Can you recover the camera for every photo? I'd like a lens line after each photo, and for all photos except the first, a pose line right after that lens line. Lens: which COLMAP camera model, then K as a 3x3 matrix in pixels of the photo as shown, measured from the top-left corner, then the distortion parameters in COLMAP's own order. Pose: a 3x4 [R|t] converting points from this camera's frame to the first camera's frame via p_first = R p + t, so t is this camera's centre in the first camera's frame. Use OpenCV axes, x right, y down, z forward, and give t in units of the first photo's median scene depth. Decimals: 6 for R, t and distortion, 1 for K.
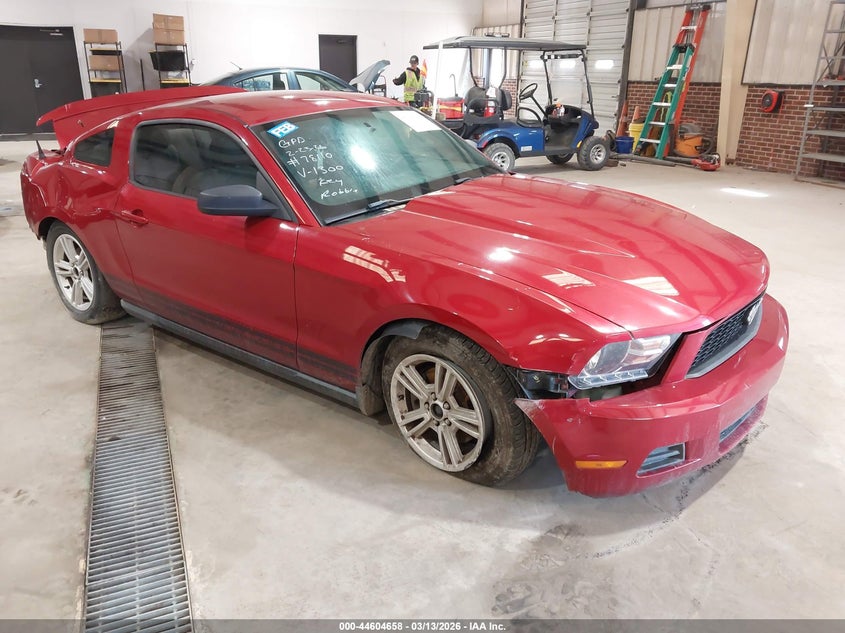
lens RADIAL K [[648.8, 0, 420.1], [0, 648.8, 319.3], [0, 0, 1]] dist [-0.011477, -0.013678]
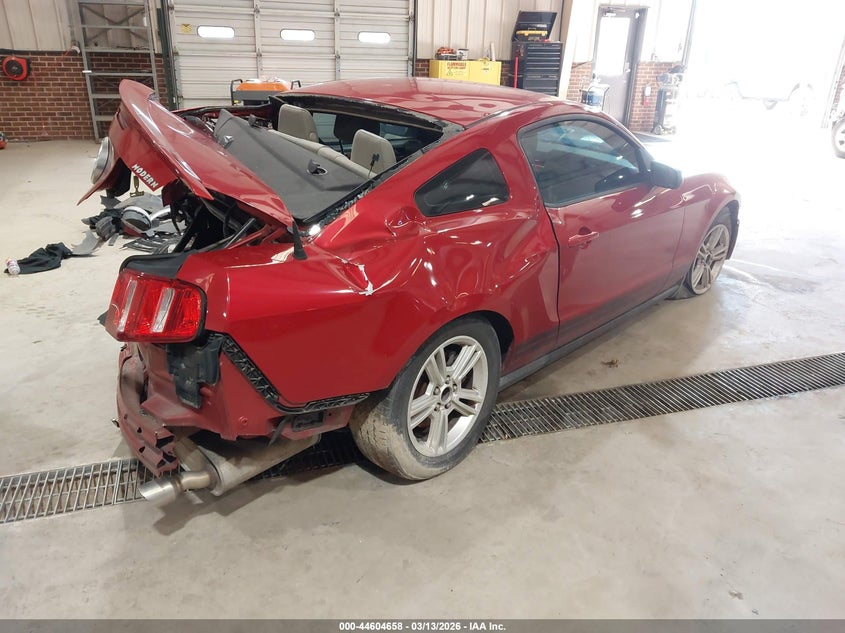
lens RADIAL K [[648.8, 0, 418.6], [0, 648.8, 315.6], [0, 0, 1]] dist [-0.011477, -0.013678]
pose [[0.104626, -0.382286, 0.918102, -1.166483], [0.331506, 0.883777, 0.330215, -0.379325], [-0.937634, 0.269807, 0.219196, 0.951882]]
